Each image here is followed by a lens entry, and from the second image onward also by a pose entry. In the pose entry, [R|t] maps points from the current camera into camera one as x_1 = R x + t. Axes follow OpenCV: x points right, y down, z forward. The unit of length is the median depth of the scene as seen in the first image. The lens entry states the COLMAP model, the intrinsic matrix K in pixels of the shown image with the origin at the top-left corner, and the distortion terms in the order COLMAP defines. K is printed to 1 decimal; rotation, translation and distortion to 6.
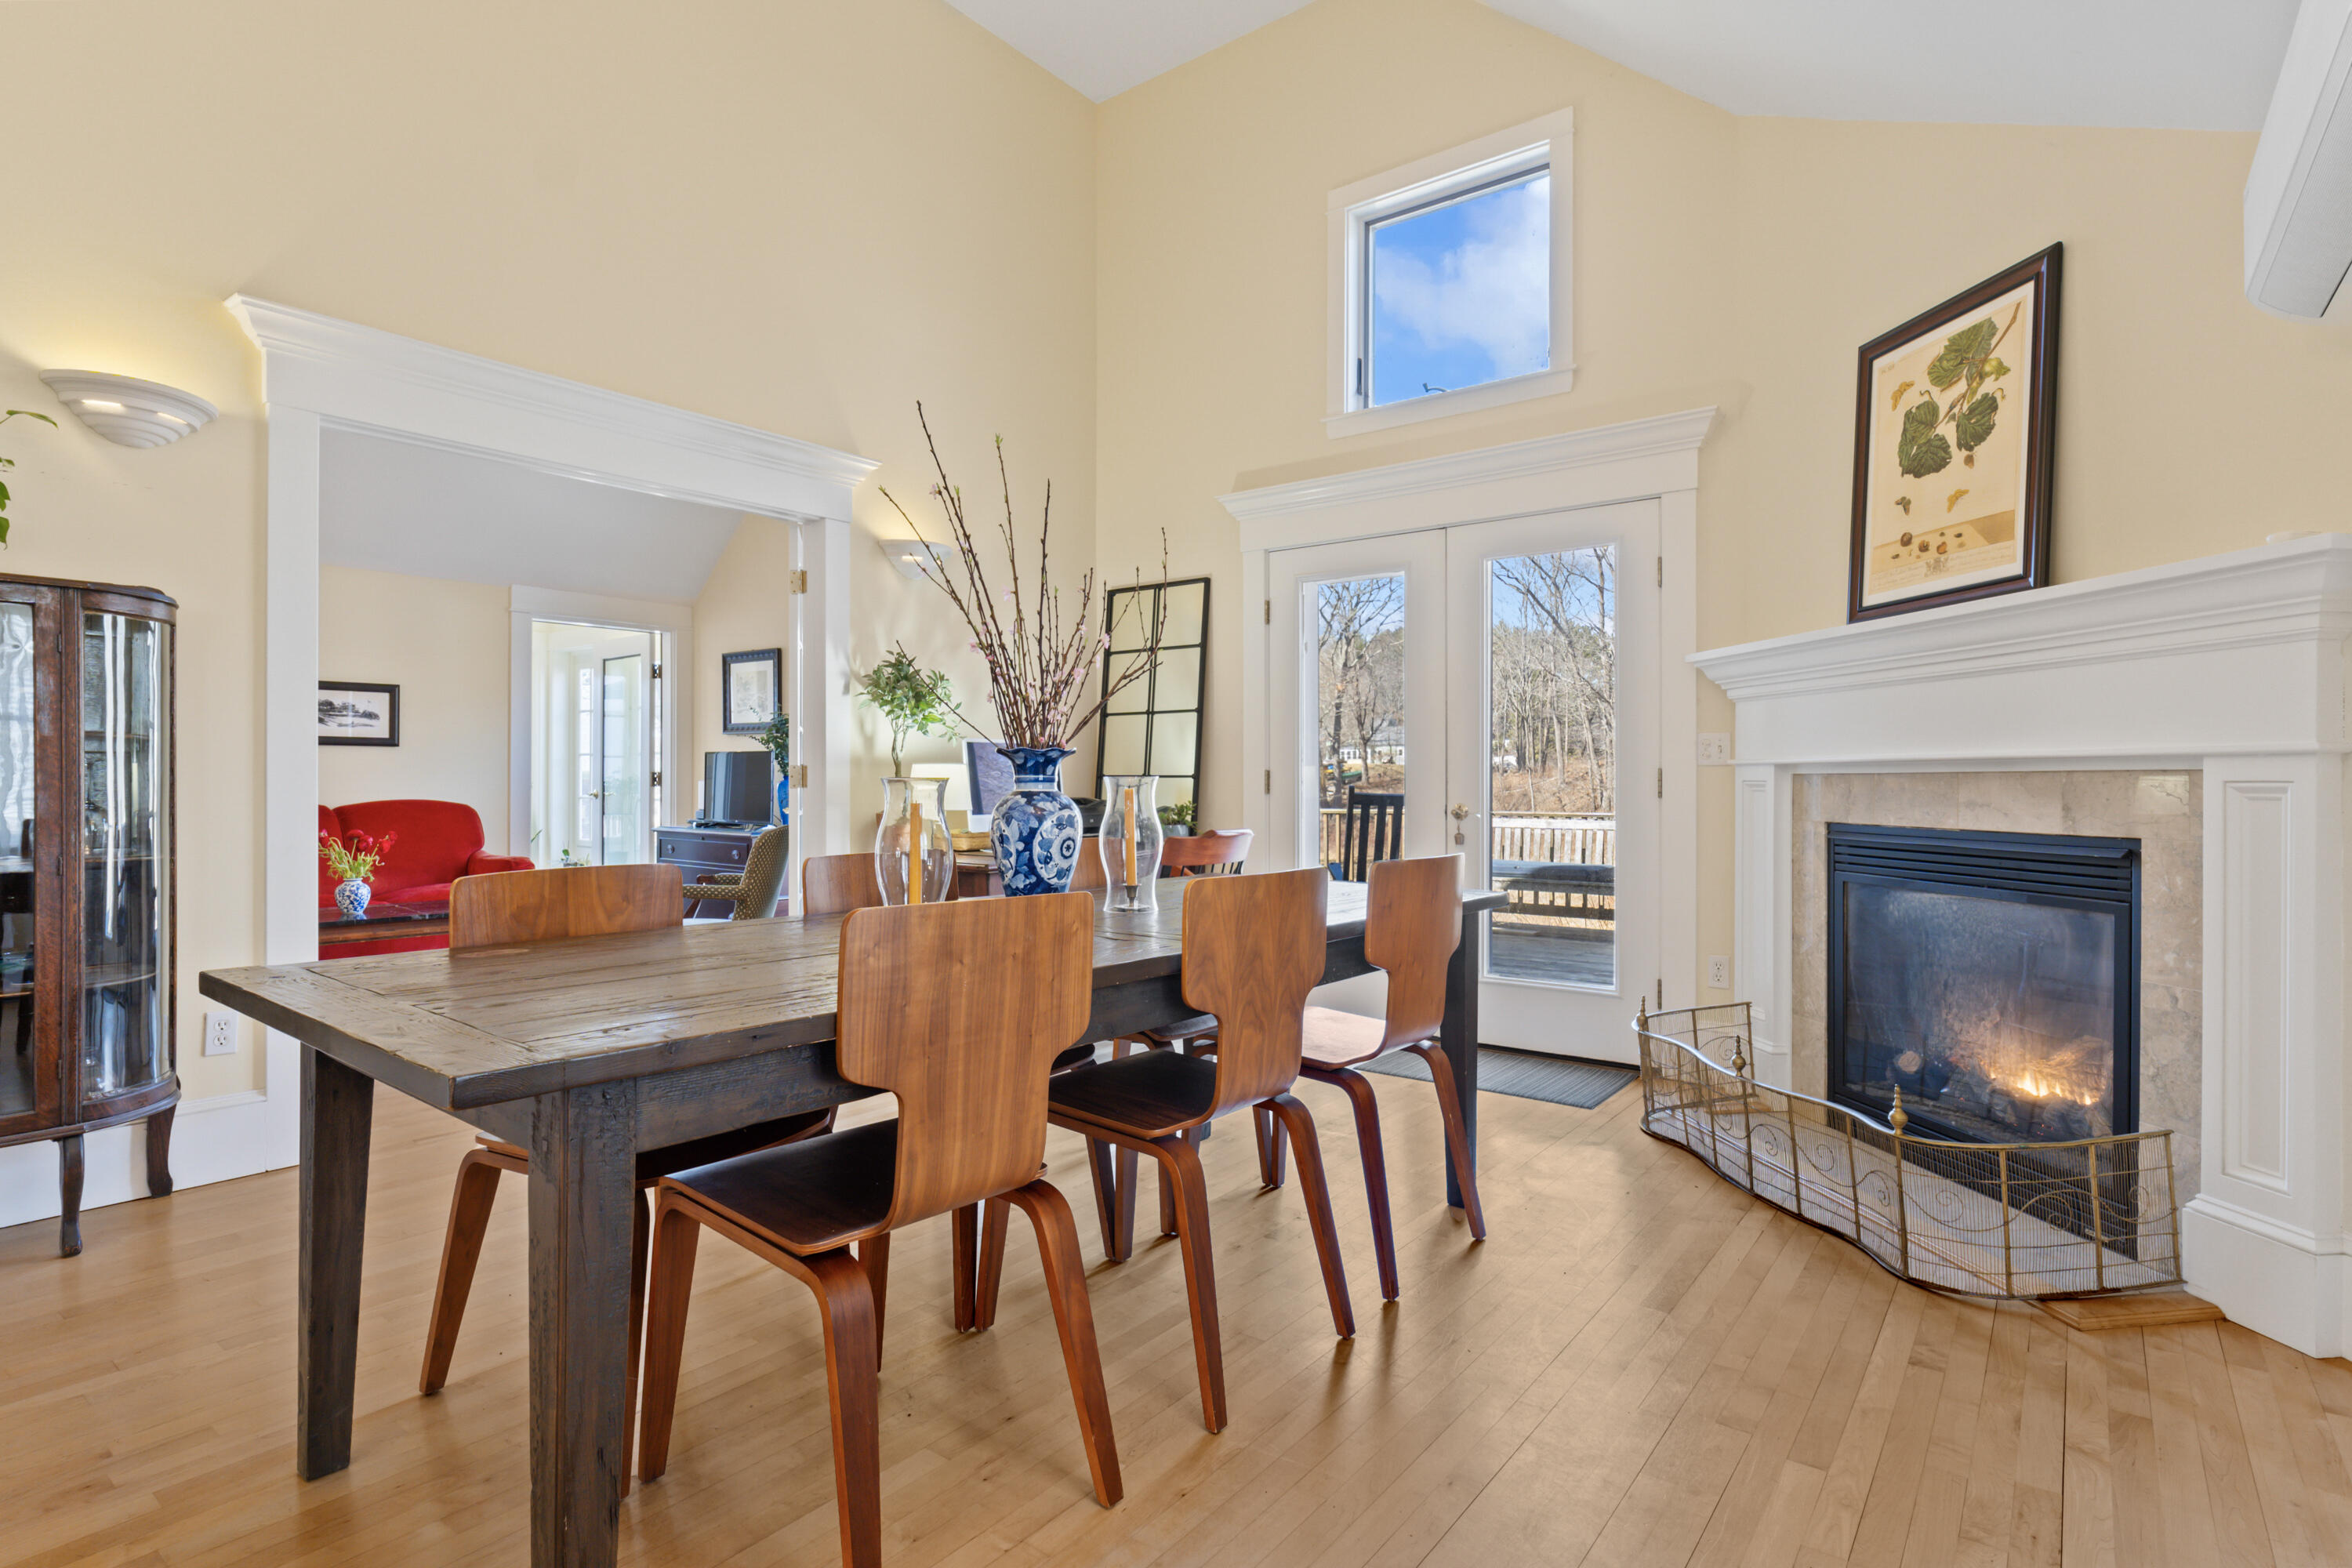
lens RADIAL K [[1185.6, 0, 1174.4], [0, 1185.6, 782.5], [0, 0, 1]] dist [0.007608, -0.000717]
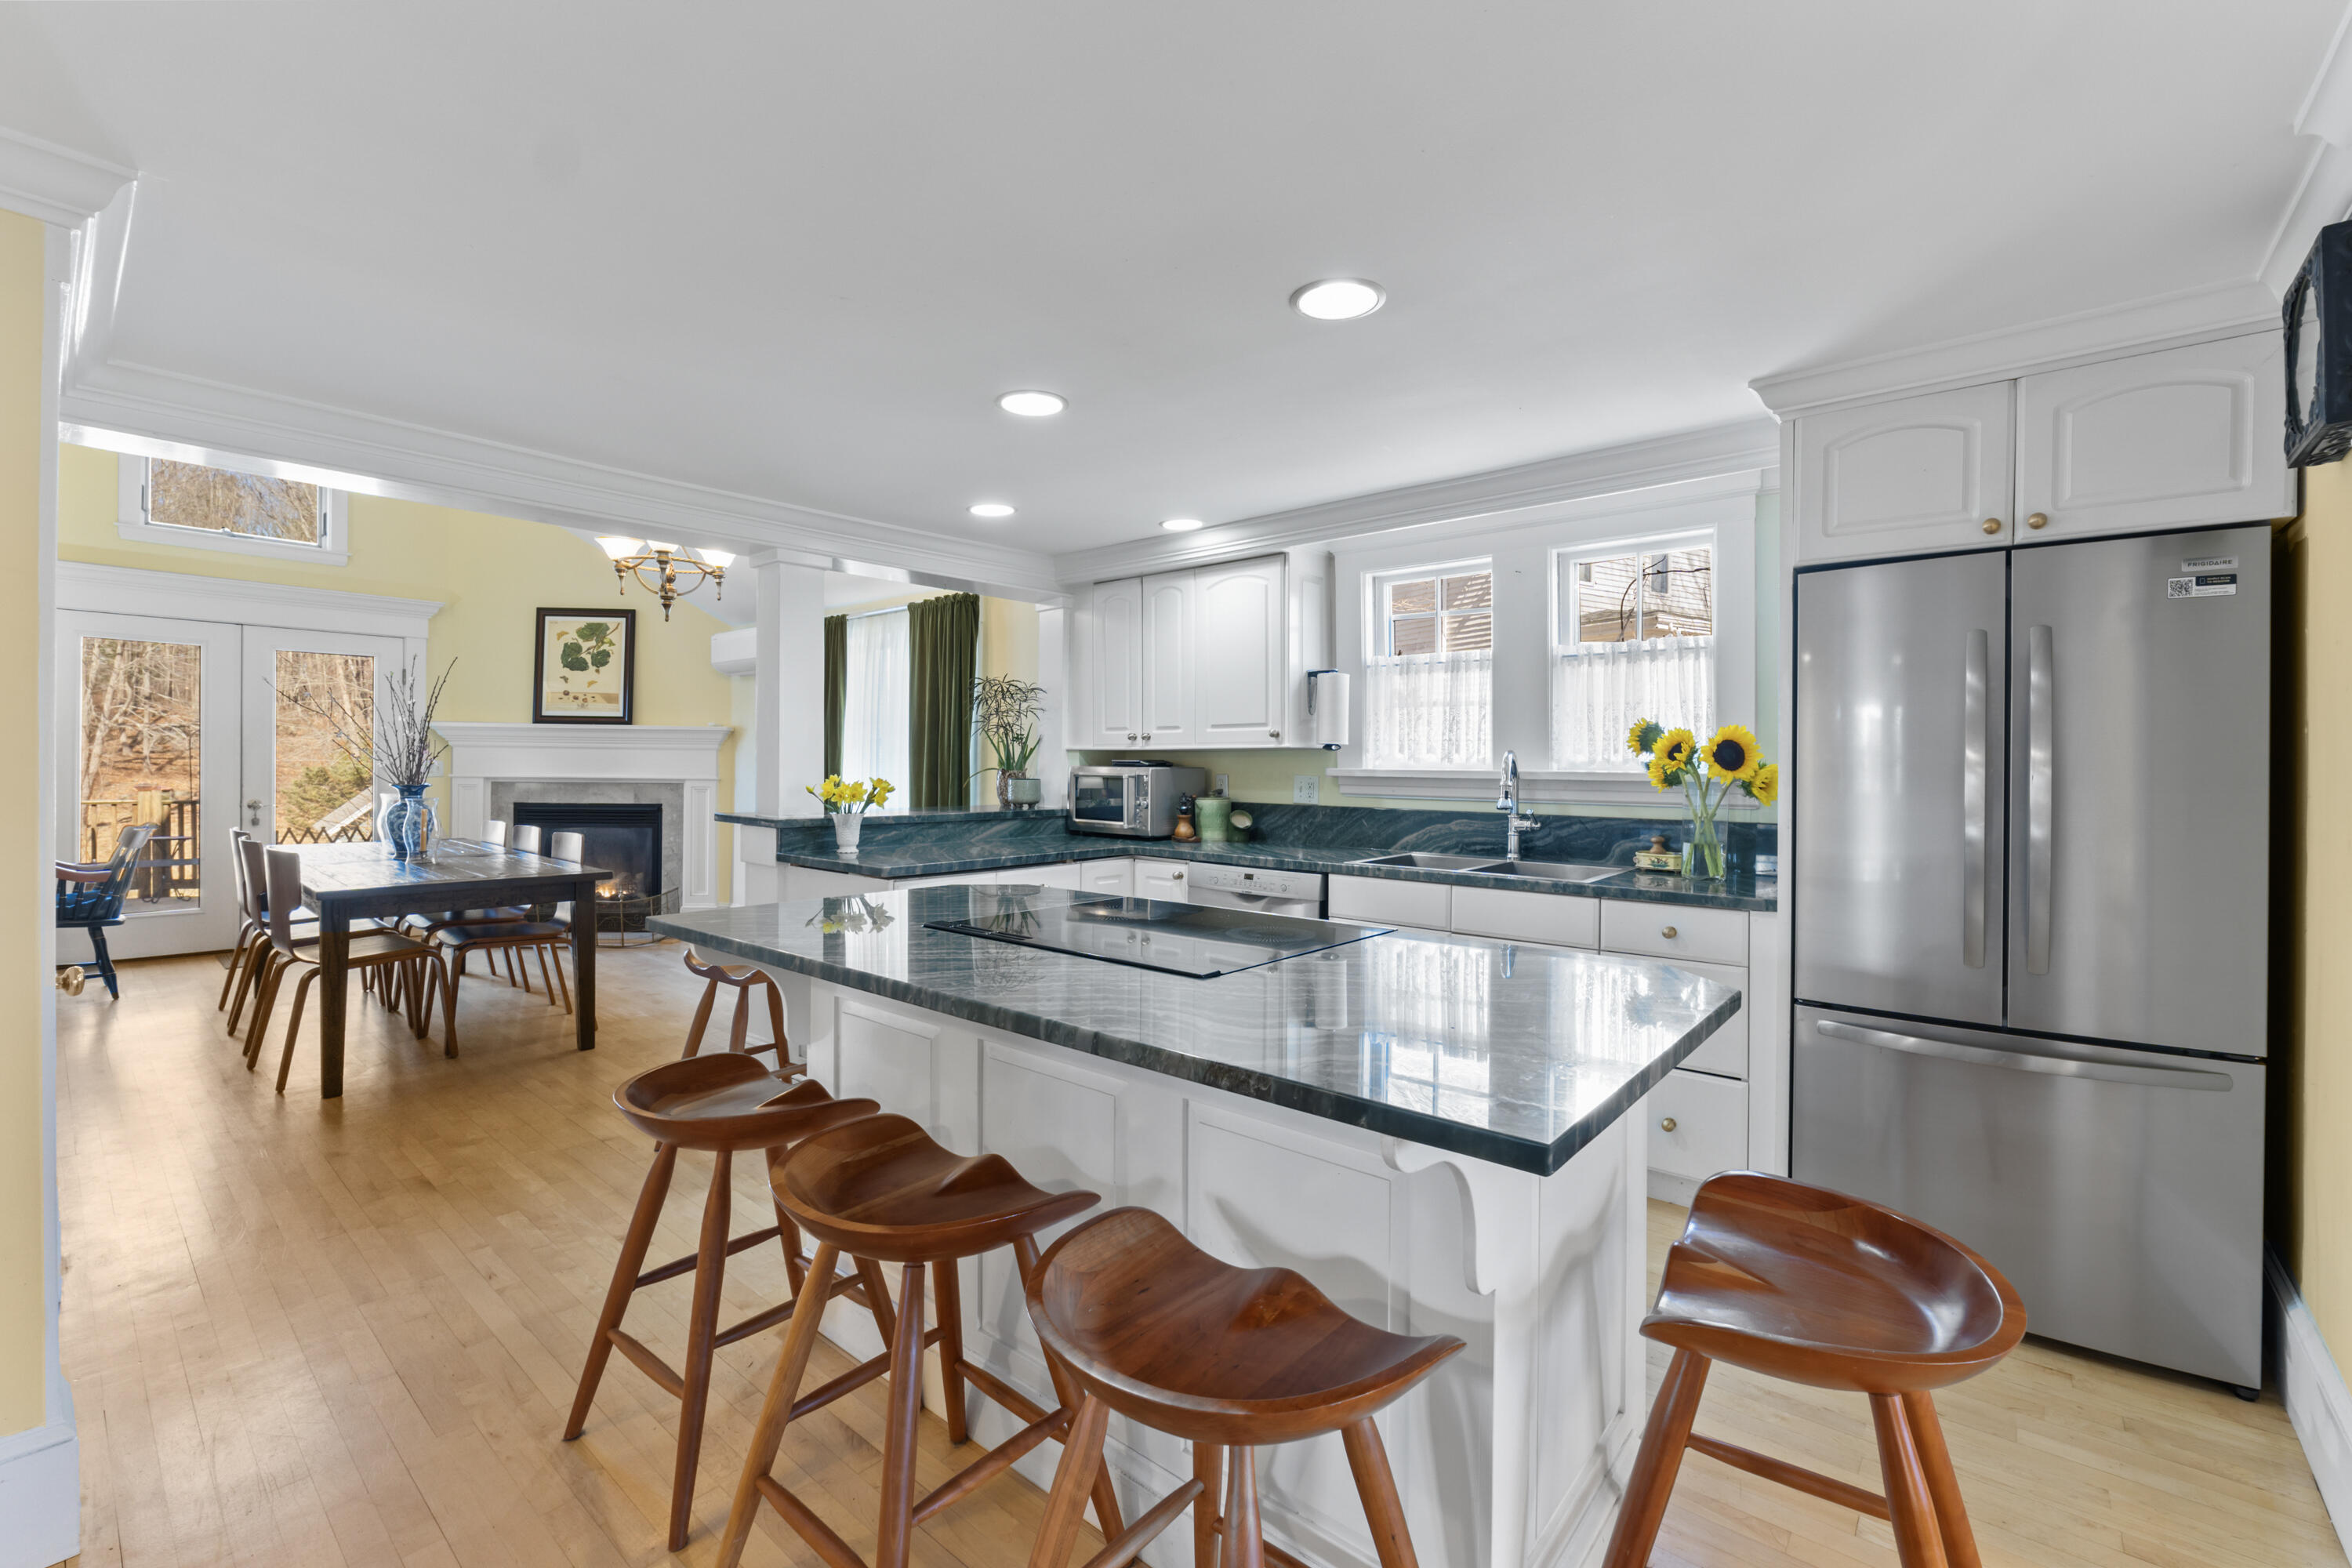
lens RADIAL K [[992.1, 0, 1187.9], [0, 992.1, 771.3], [0, 0, 1]] dist [-0.009481, -0.000043]
pose [[0.041697, -0.008069, 0.999098, -1.544542], [-0.011093, 0.999902, 0.008538, -0.068349], [-0.999069, -0.011439, 0.041604, -0.468773]]
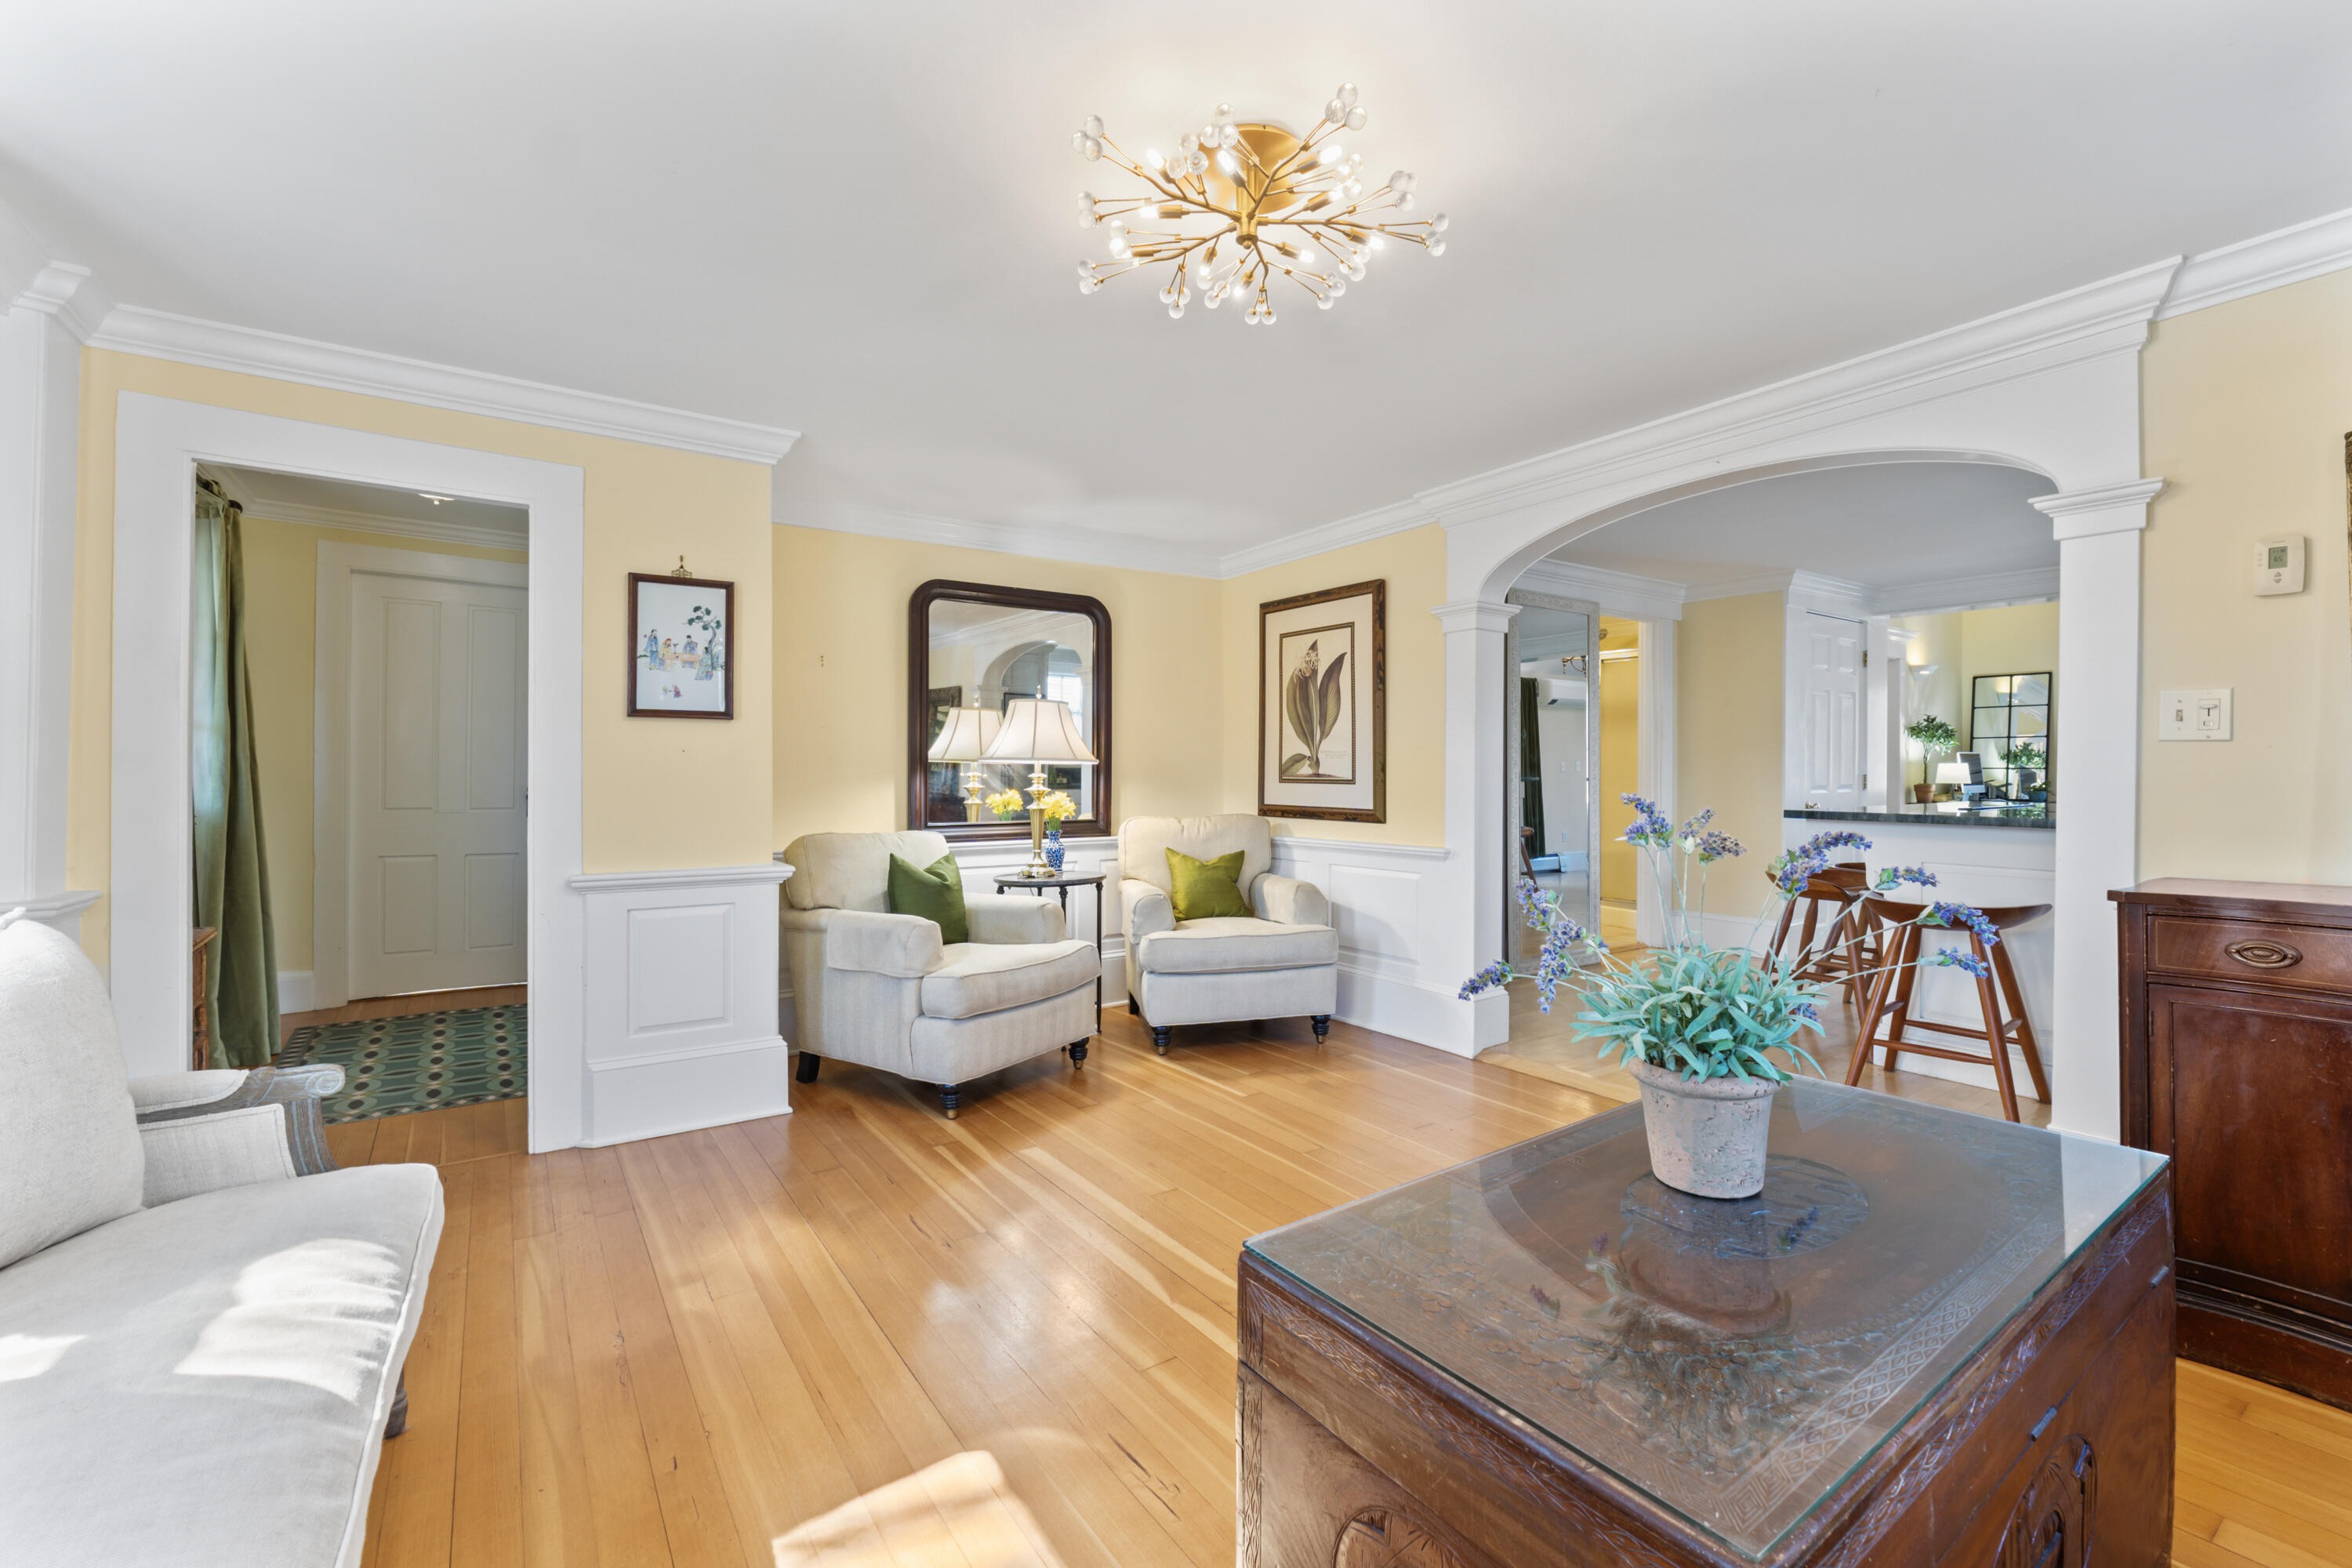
lens RADIAL K [[992.1, 0, 1174.1], [0, 992.1, 775.0], [0, 0, 1]] dist [-0.009481, -0.000043]
pose [[0.953531, -0.002987, -0.301281, -1.587524], [0.003113, 0.999995, -0.000063, 0.003281], [0.301280, -0.000877, 0.953535, -1.914757]]
